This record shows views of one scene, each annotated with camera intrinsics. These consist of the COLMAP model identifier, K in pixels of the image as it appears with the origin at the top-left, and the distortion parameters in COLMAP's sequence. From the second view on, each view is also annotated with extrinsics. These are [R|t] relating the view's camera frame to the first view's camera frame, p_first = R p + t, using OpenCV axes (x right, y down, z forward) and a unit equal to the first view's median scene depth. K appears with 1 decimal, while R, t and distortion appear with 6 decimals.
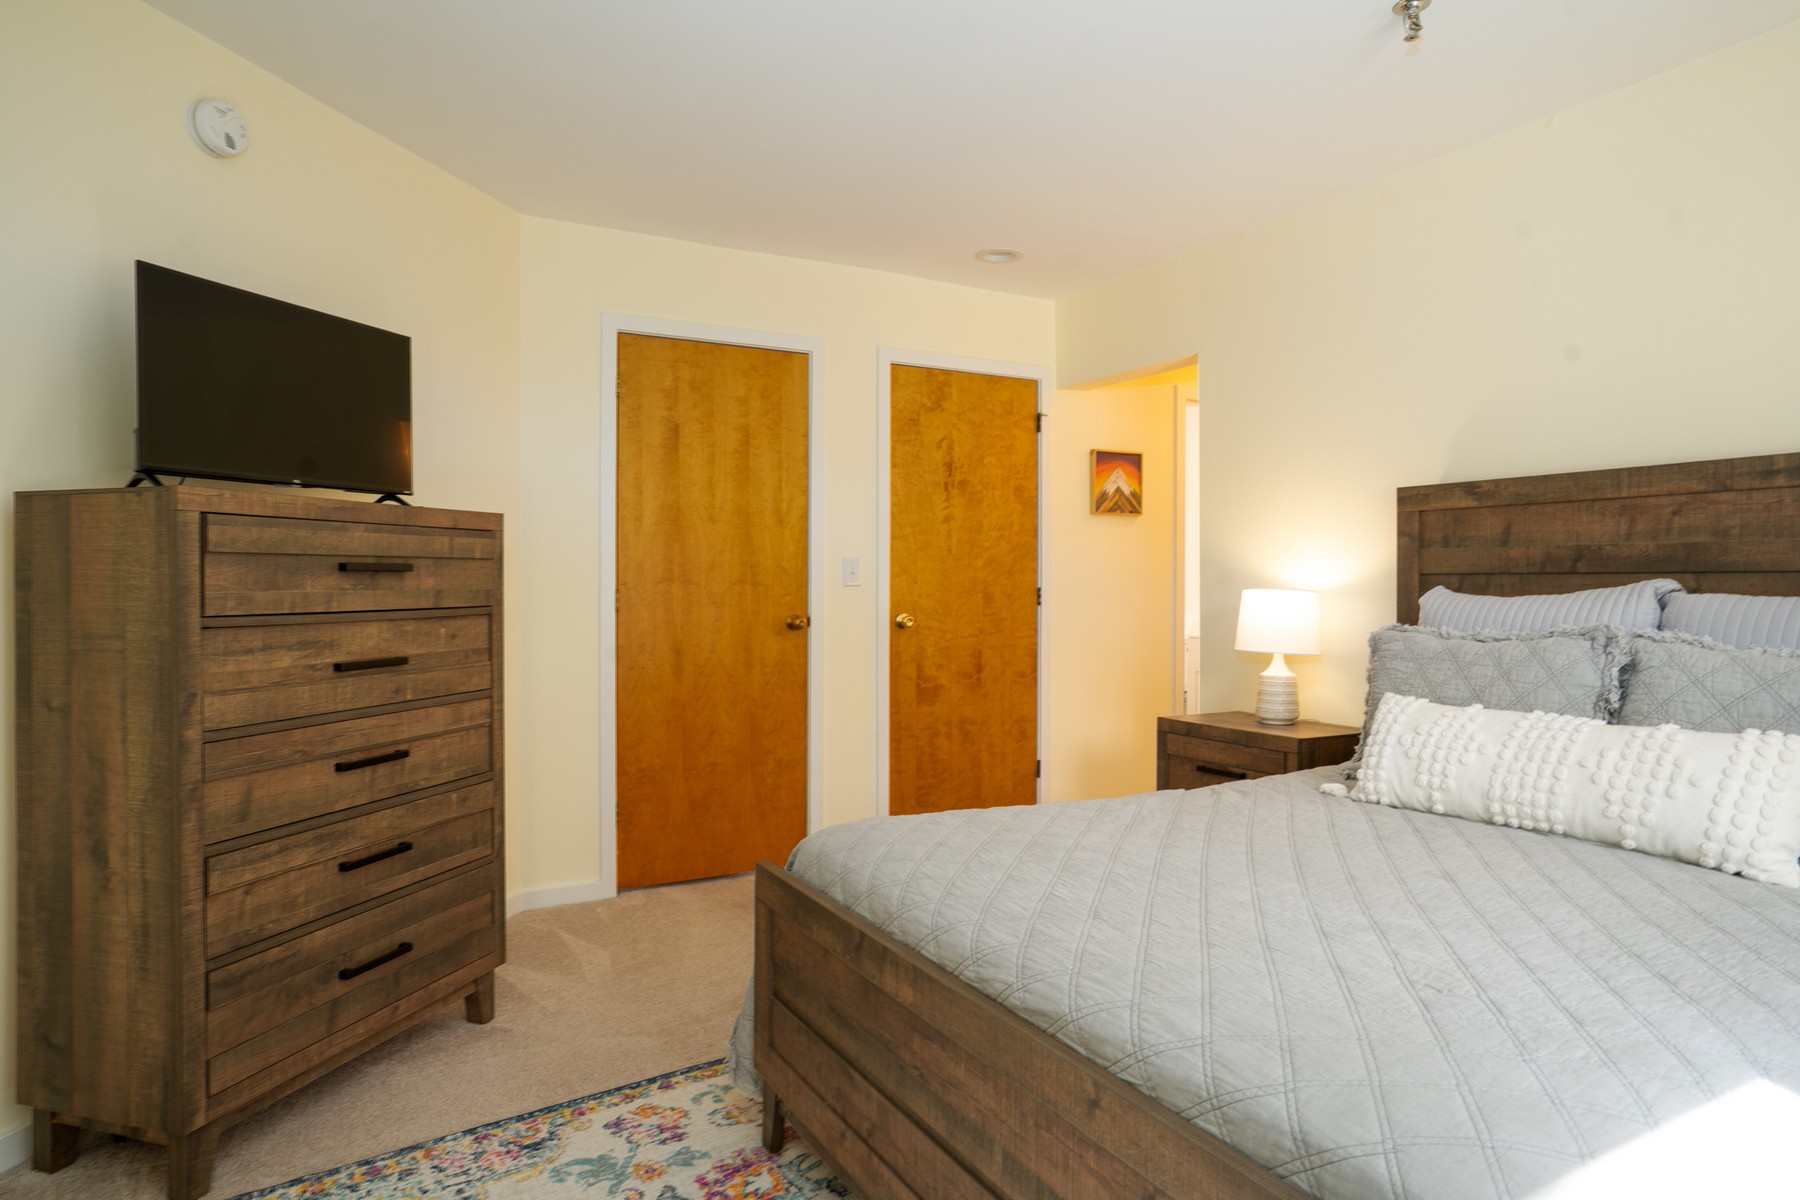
lens RADIAL K [[1070.5, 0, 889.2], [0, 1070.5, 583.2], [0, 0, 1]] dist [-0.020645, 0.000449]
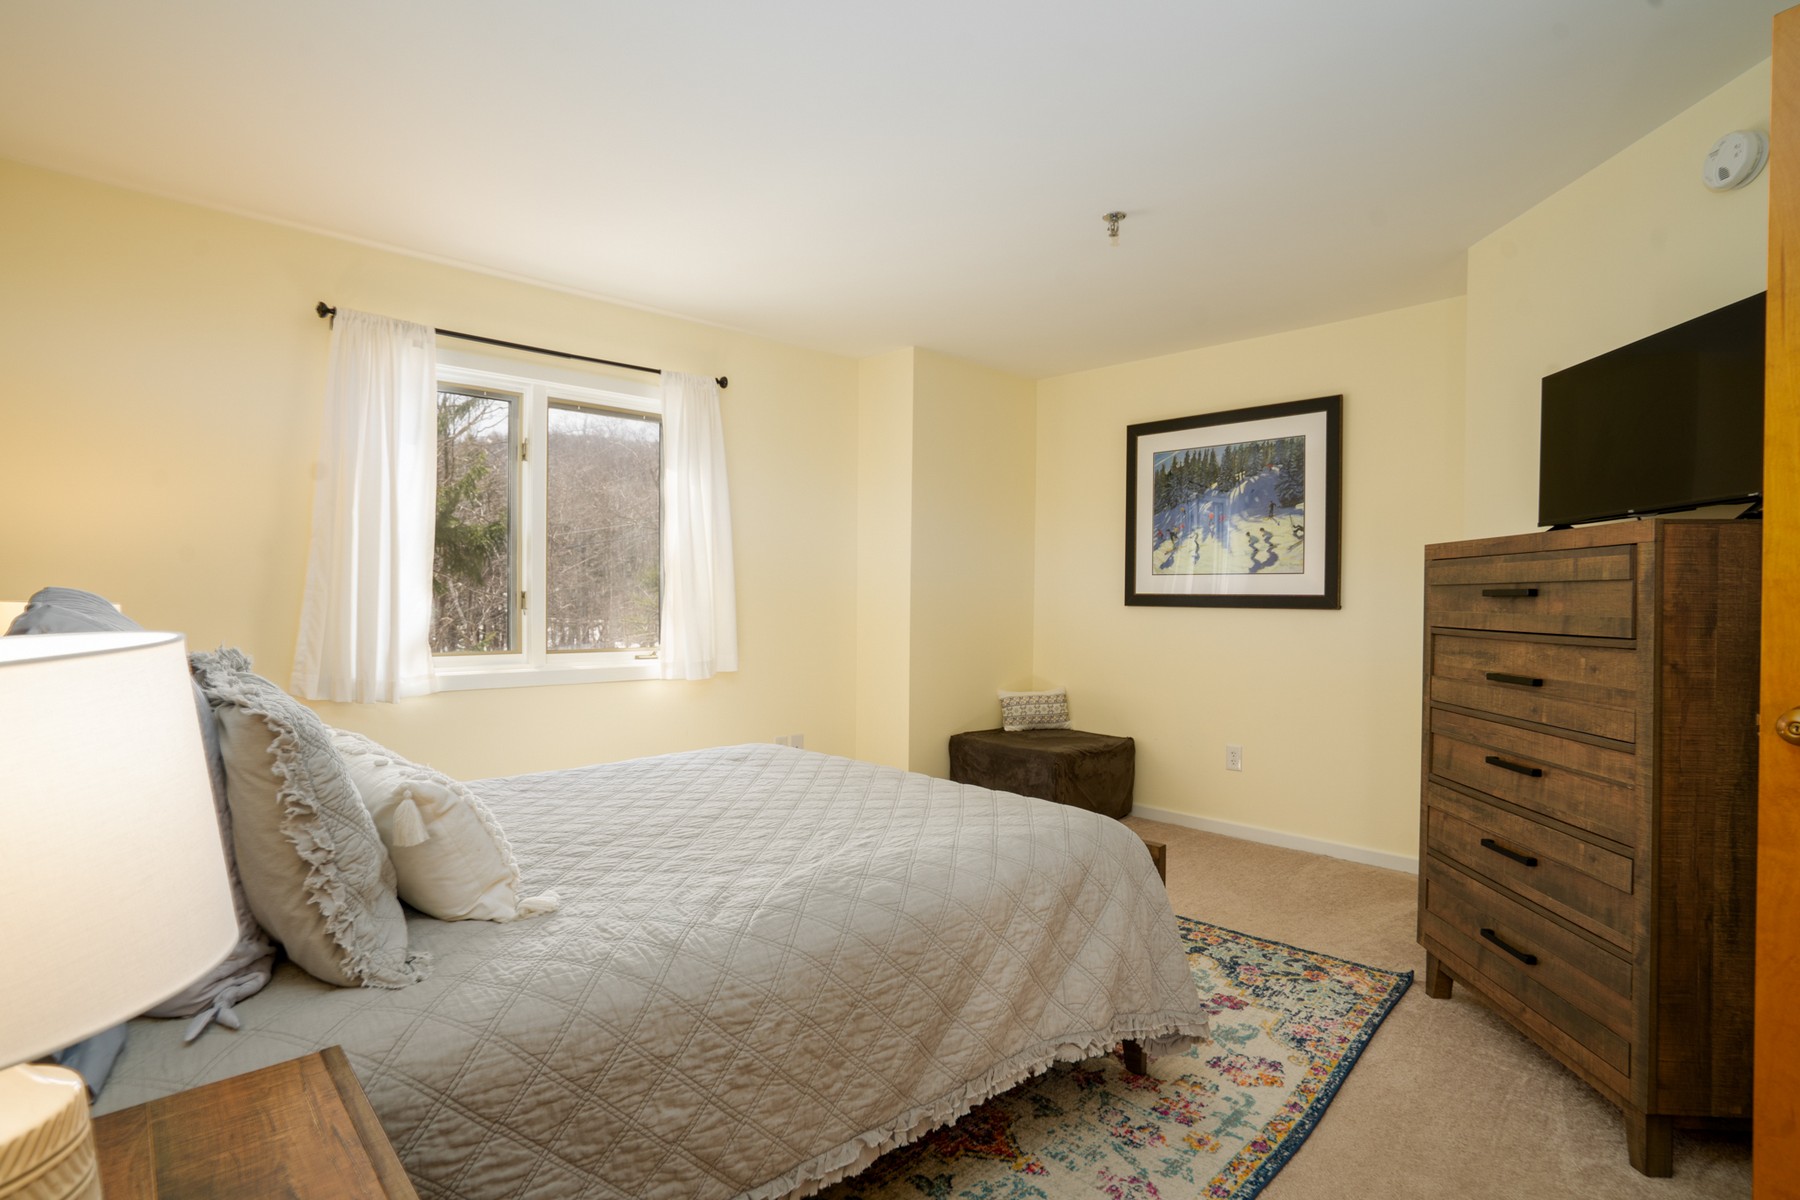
lens RADIAL K [[919.7, 0, 897.5], [0, 919.7, 602.7], [0, 0, 1]] dist [-0.034488, 0.014982]
pose [[-0.971967, -0.008372, -0.234967, 0.358926], [-0.011150, 0.999883, 0.010500, -0.007333], [0.234852, 0.012825, -0.971947, 1.734972]]
